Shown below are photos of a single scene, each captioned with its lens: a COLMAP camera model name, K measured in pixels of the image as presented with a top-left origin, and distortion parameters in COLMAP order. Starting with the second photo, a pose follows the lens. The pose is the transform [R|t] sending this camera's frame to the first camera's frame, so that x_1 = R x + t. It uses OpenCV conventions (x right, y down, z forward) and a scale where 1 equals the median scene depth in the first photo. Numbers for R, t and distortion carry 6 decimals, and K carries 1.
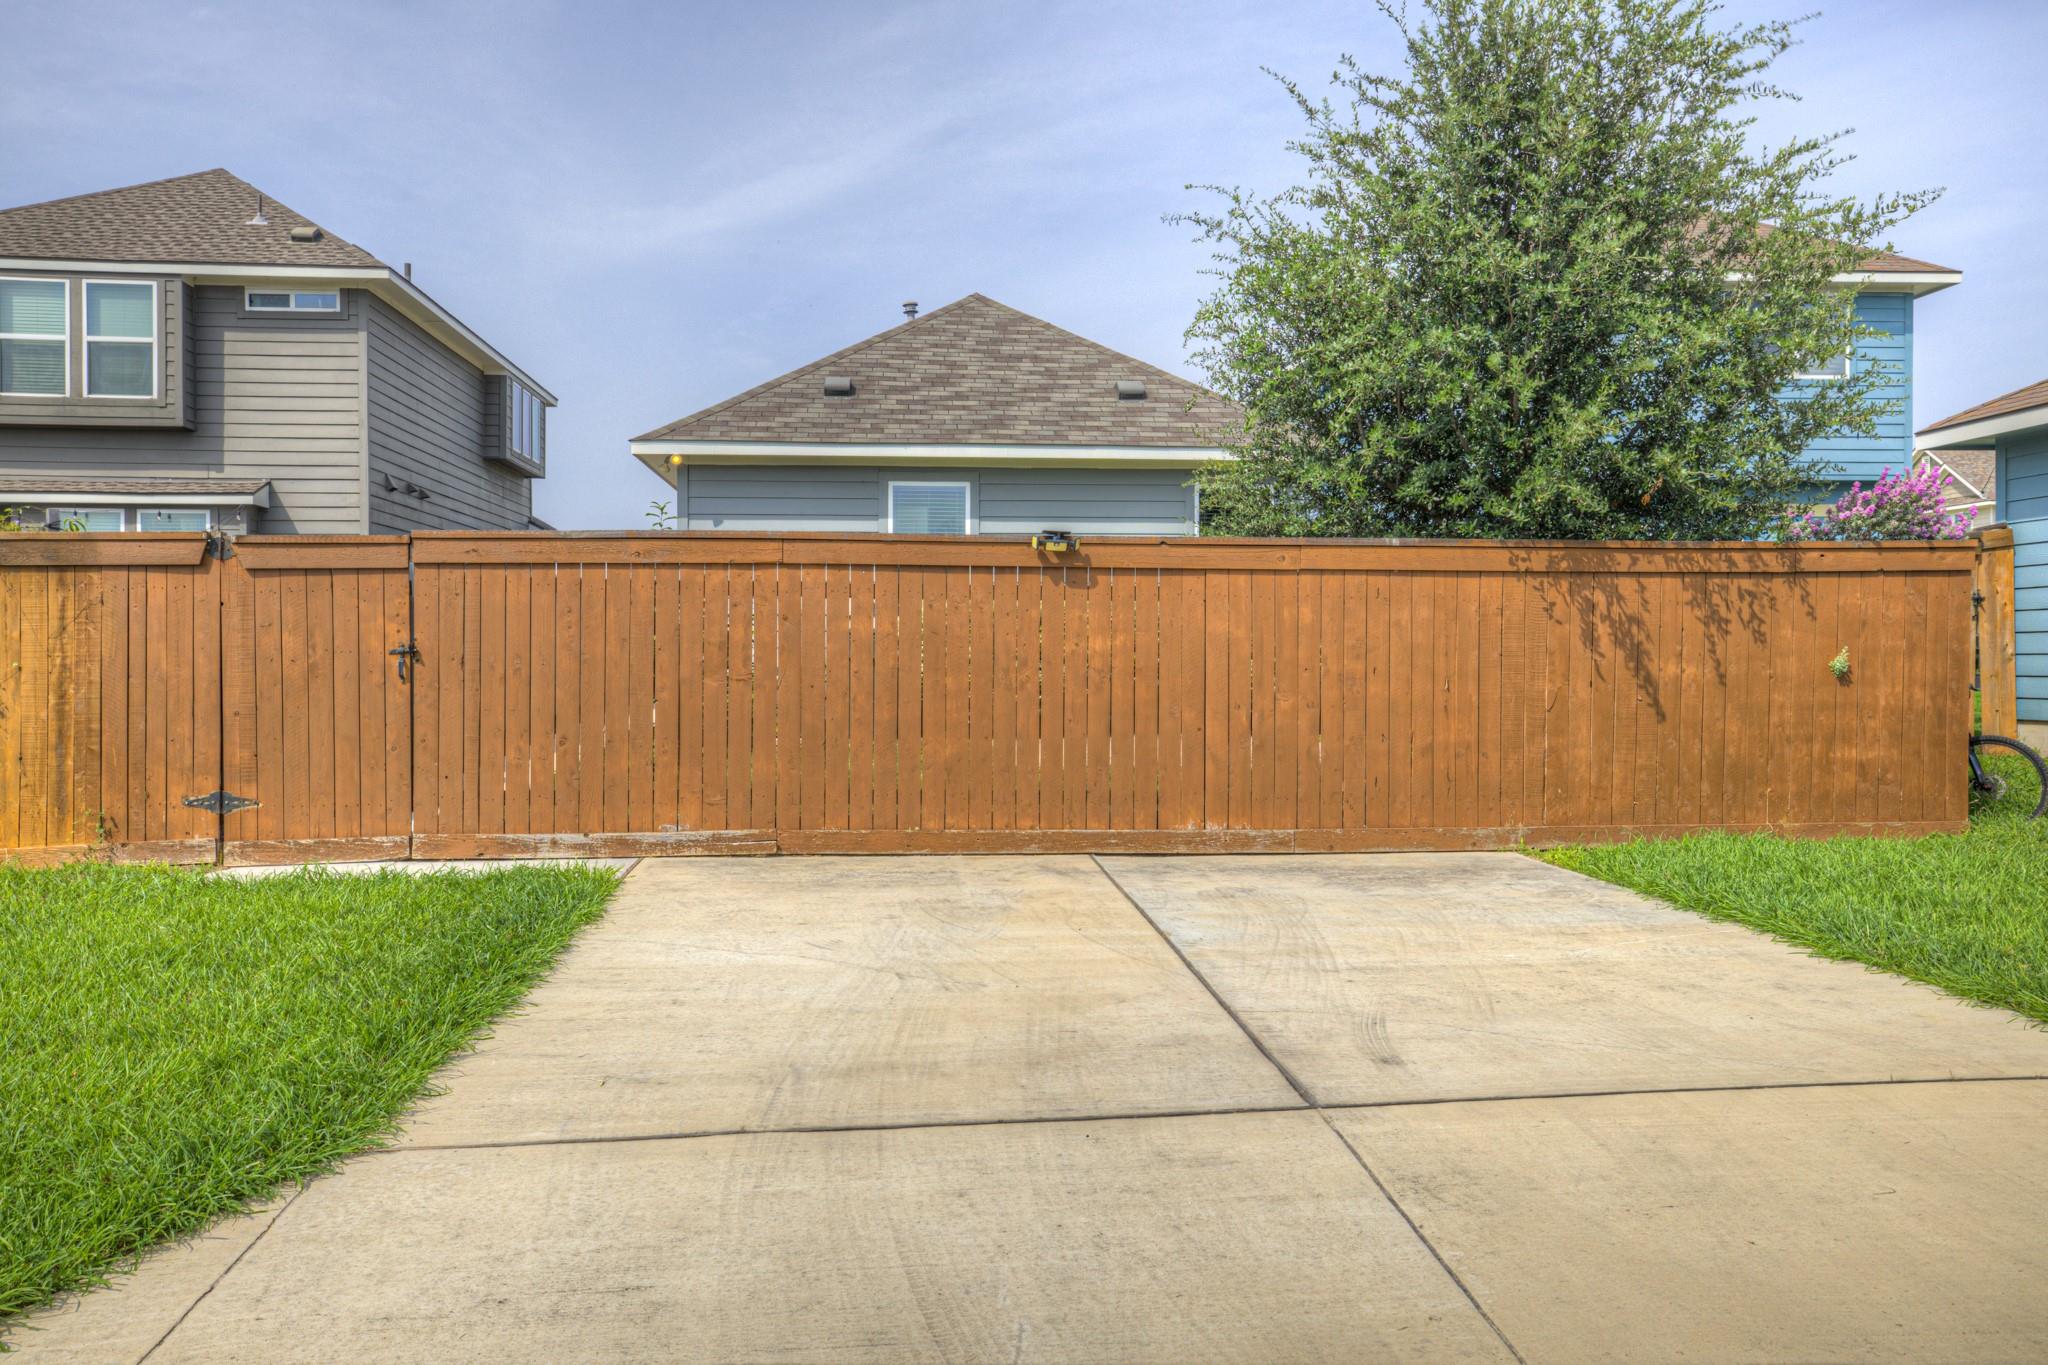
lens RADIAL K [[1525.1, 0, 1024.0], [0, 1525.1, 682.5], [0, 0, 1]] dist [0.052534, 0.000947]
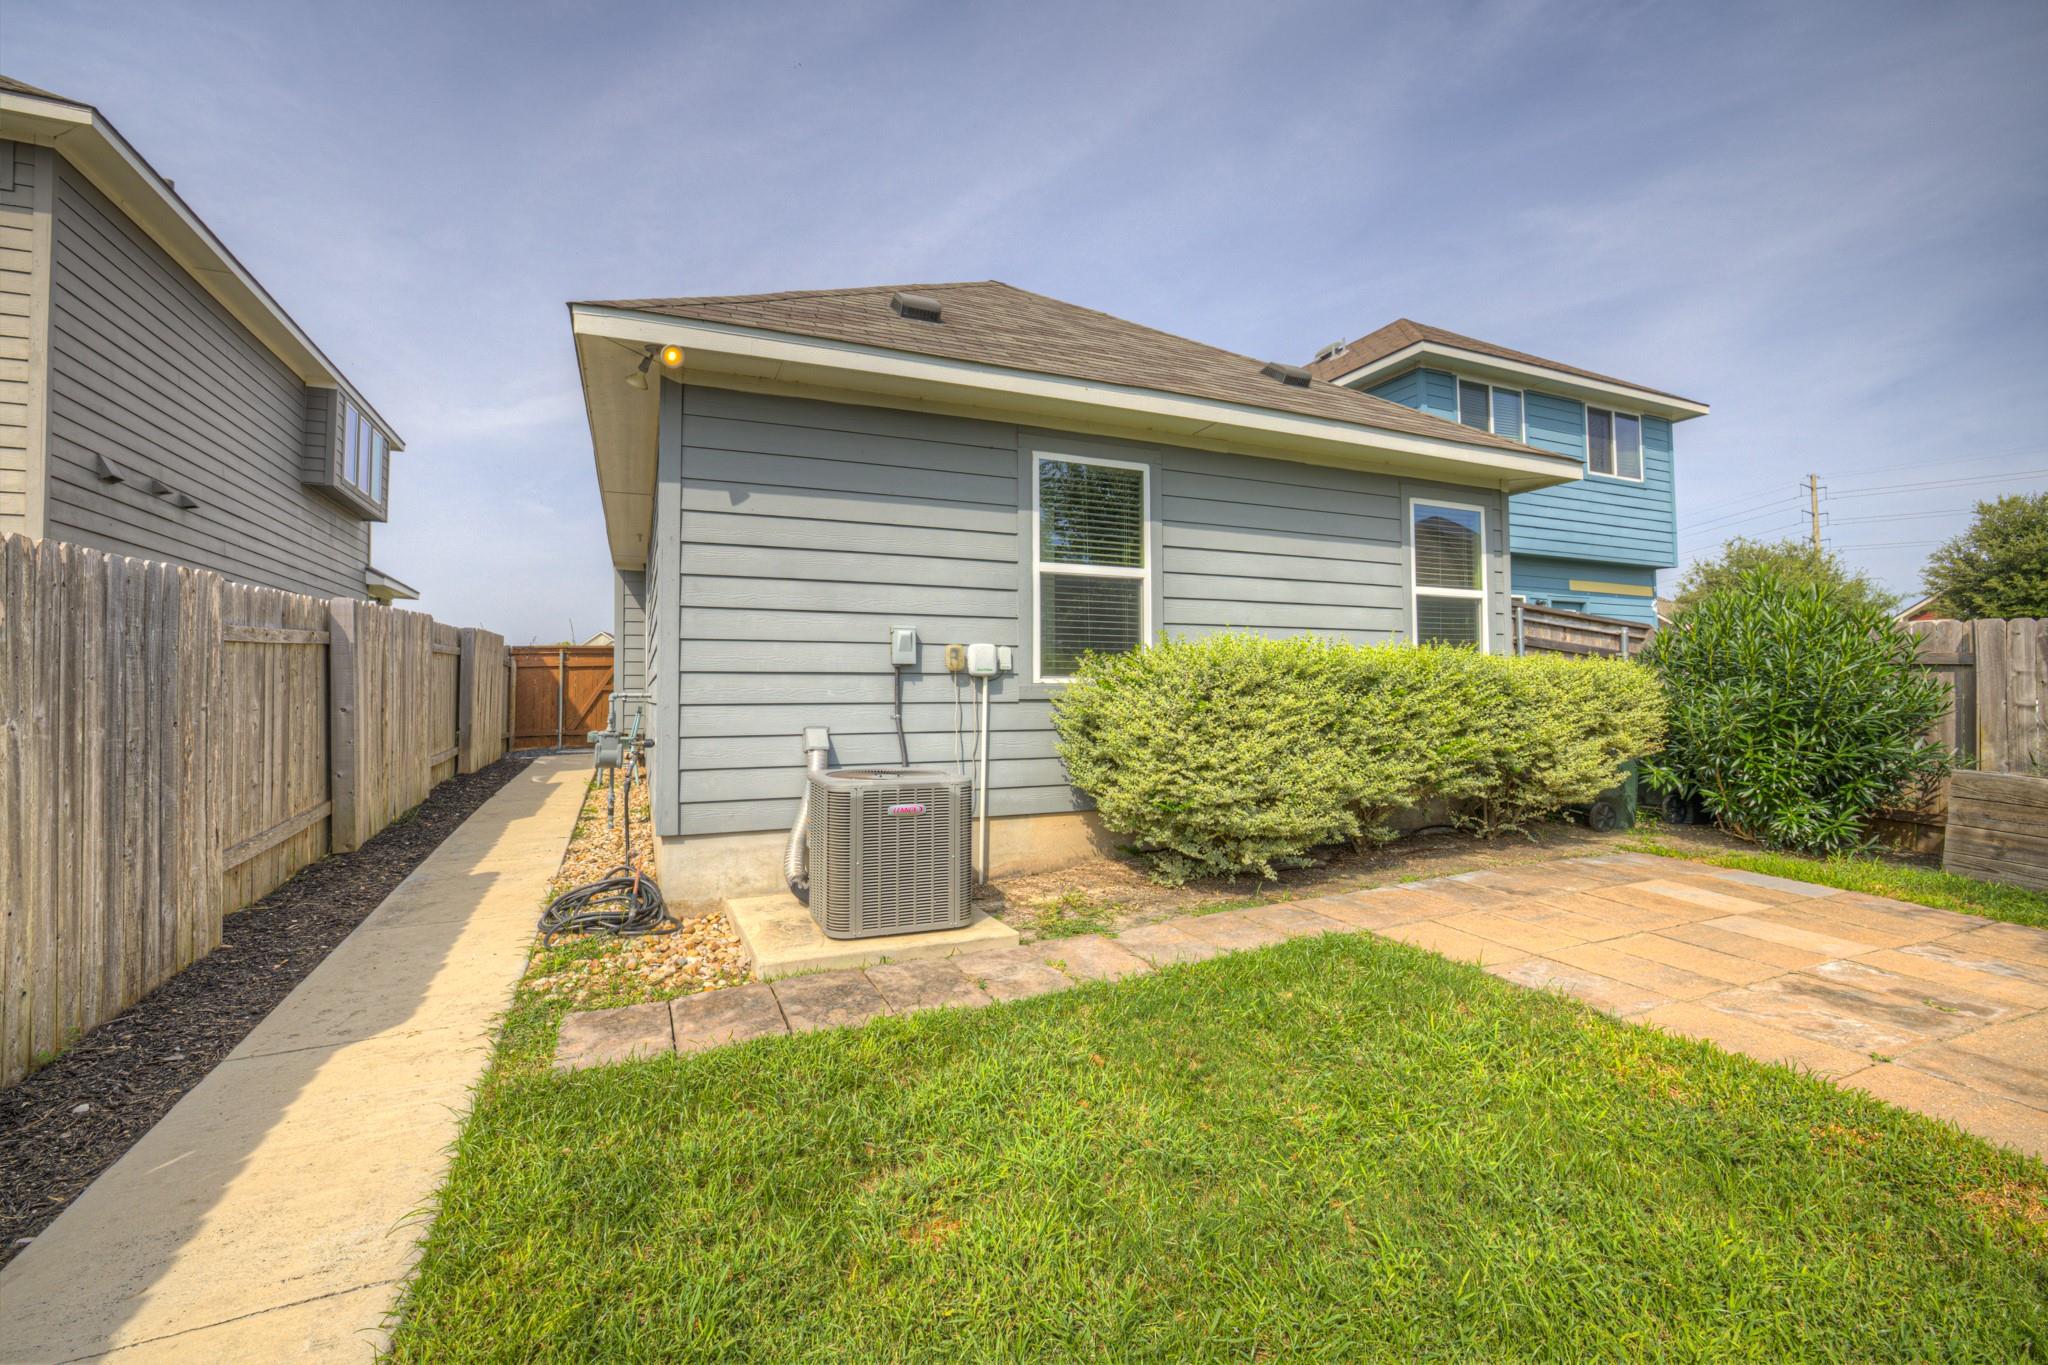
lens RADIAL K [[869.9, 0, 995.3], [0, 869.9, 681.6], [0, 0, 1]] dist [-0.046118, 0.018733]
pose [[0.952340, -0.000166, 0.305039, -0.155445], [0.009680, 0.999513, -0.029679, -0.024608], [-0.304886, 0.031217, 0.951877, 0.521519]]
